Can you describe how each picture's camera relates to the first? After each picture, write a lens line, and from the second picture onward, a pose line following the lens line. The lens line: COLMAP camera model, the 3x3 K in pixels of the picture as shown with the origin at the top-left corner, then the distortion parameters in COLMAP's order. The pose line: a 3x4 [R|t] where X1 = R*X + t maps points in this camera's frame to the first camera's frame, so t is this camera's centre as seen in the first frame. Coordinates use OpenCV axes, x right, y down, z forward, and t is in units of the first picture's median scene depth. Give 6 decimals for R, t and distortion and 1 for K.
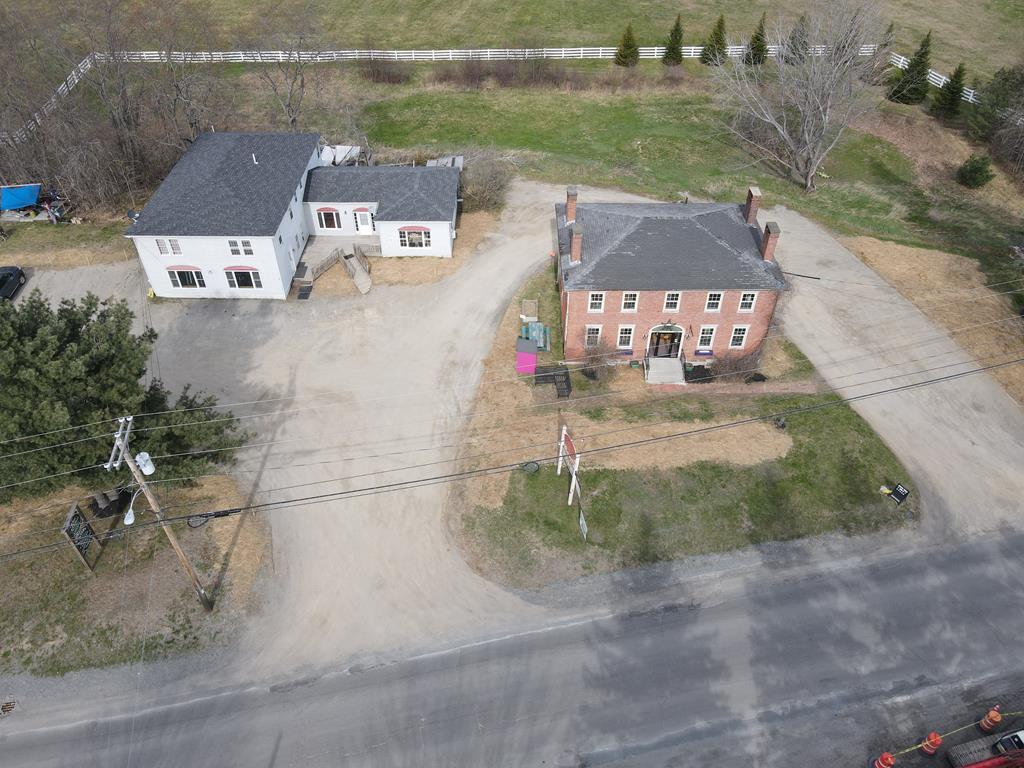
lens RADIAL K [[752.1, 0, 504.0], [0, 752.1, 382.3], [0, 0, 1]] dist [0.009695, 0.010490]
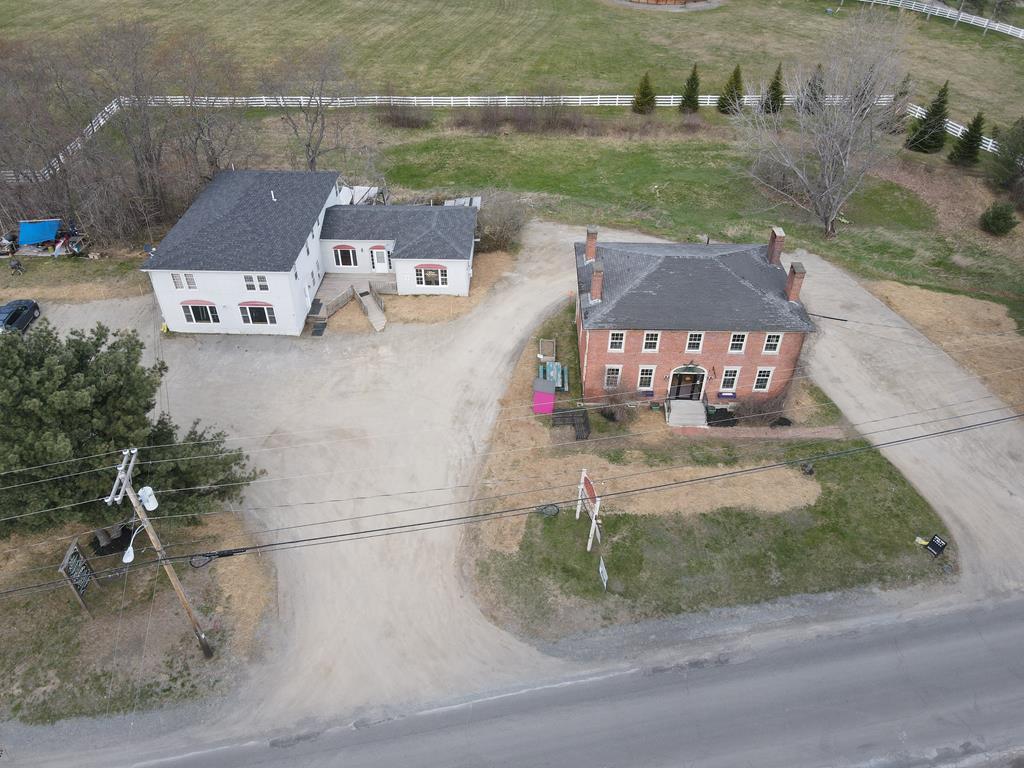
lens RADIAL K [[752.1, 0, 504.0], [0, 752.1, 382.3], [0, 0, 1]] dist [0.009695, 0.010490]
pose [[0.999793, 0.014076, -0.014679, -0.007928], [-0.014939, 0.998059, -0.060450, 0.007137], [0.013800, 0.060656, 0.998063, 0.026657]]
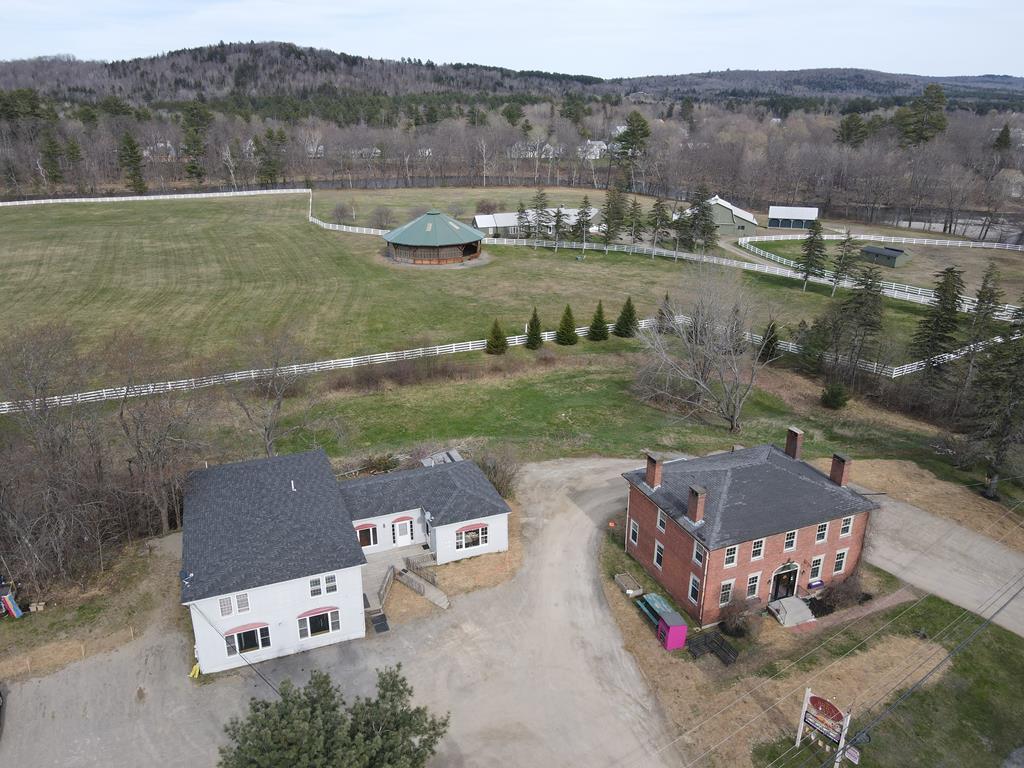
lens RADIAL K [[752.1, 0, 504.0], [0, 752.1, 382.3], [0, 0, 1]] dist [0.009695, 0.010490]
pose [[0.924830, -0.129463, 0.357672, -0.472732], [0.249774, 0.915865, -0.314332, -0.076273], [-0.286884, 0.380040, 0.879356, 0.109254]]
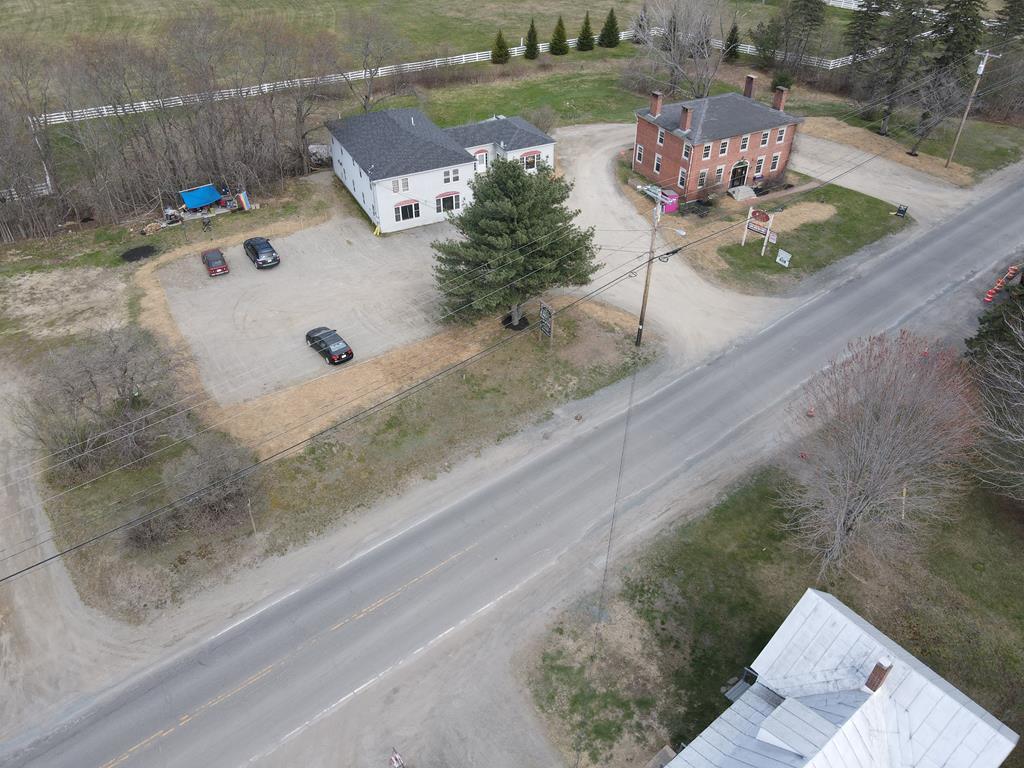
lens RADIAL K [[752.1, 0, 504.0], [0, 752.1, 382.3], [0, 0, 1]] dist [0.009695, 0.010490]
pose [[0.891687, -0.278519, 0.356820, -0.917467], [0.304012, 0.952530, -0.016213, 0.239548], [-0.335366, 0.122934, 0.934032, -0.256599]]
